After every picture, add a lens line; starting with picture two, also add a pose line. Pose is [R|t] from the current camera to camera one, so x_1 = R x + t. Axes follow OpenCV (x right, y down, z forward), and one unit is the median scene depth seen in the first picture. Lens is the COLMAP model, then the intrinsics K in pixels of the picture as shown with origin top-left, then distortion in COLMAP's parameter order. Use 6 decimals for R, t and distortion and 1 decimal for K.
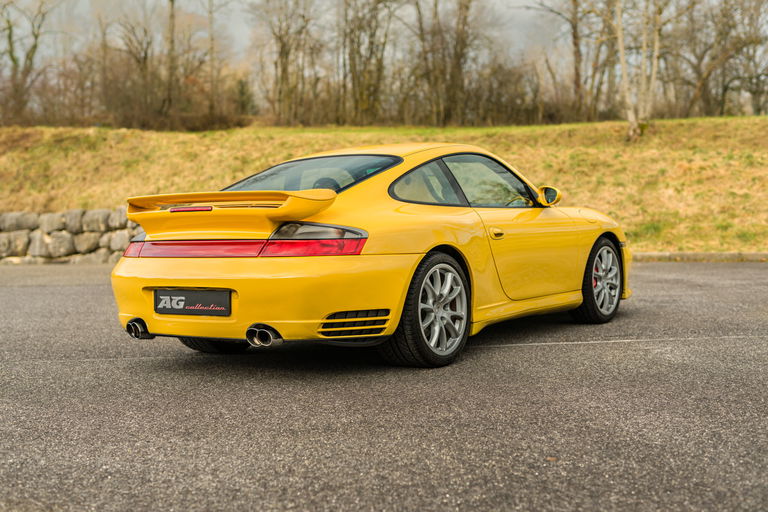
lens RADIAL K [[1068.7, 0, 382.3], [0, 1068.7, 255.5], [0, 0, 1]] dist [-0.007048, 0.000000]
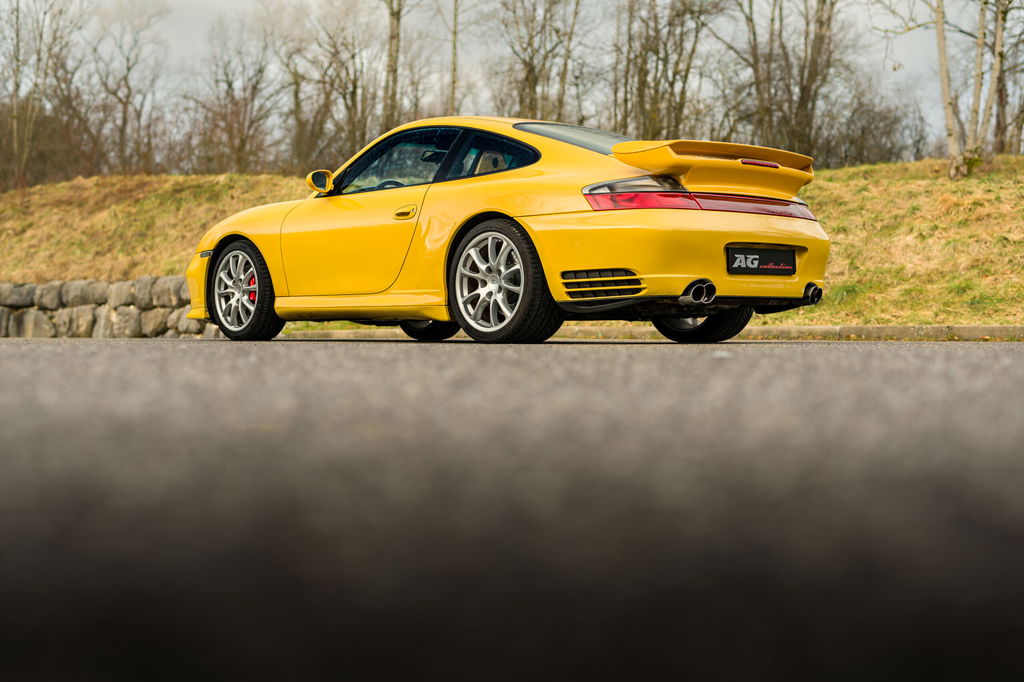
lens RADIAL K [[1424.9, 0, 507.0], [0, 1424.9, 338.8], [0, 0, 1]] dist [-0.007048, 0.000000]
pose [[0.977703, 0.030289, -0.207795, 0.149126], [-0.038132, 0.998699, -0.033842, 0.022253], [0.206499, 0.041011, 0.977587, 0.118582]]
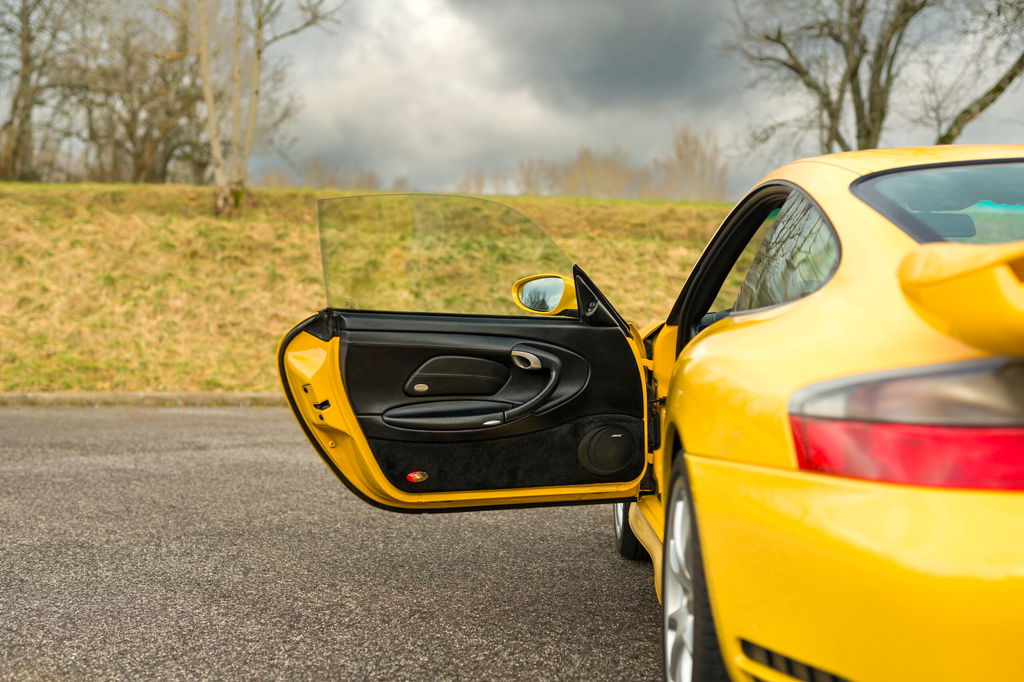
lens RADIAL K [[1424.9, 0, 517.3], [0, 1424.9, 339.0], [0, 0, 1]] dist [-0.007048, 0.000000]
pose [[0.818839, 0.014456, 0.573841, -0.114340], [0.002928, 0.999565, -0.029358, -0.005213], [-0.574016, 0.025720, 0.818440, 0.179316]]
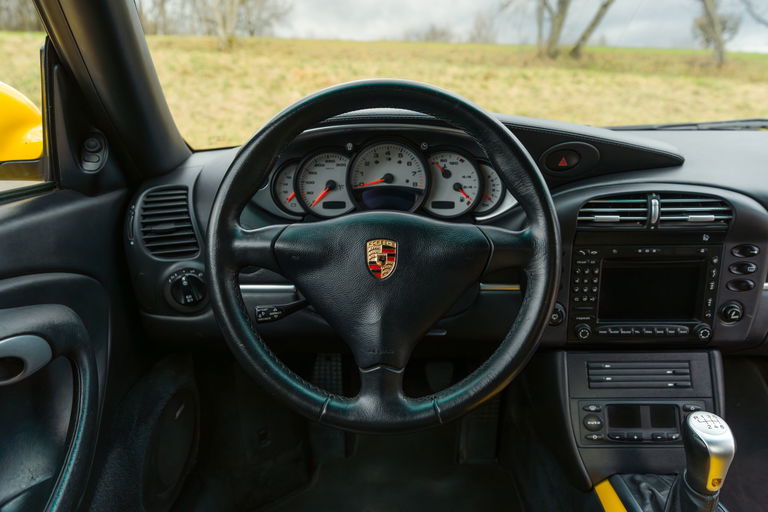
lens RADIAL K [[596.7, 0, 386.3], [0, 596.7, 249.8], [0, 0, 1]] dist [0.006733, -0.001922]
pose [[0.836422, -0.113302, 0.536247, -0.009150], [0.007372, 0.980636, 0.195698, -0.014635], [-0.548036, -0.159734, 0.821061, 0.270021]]
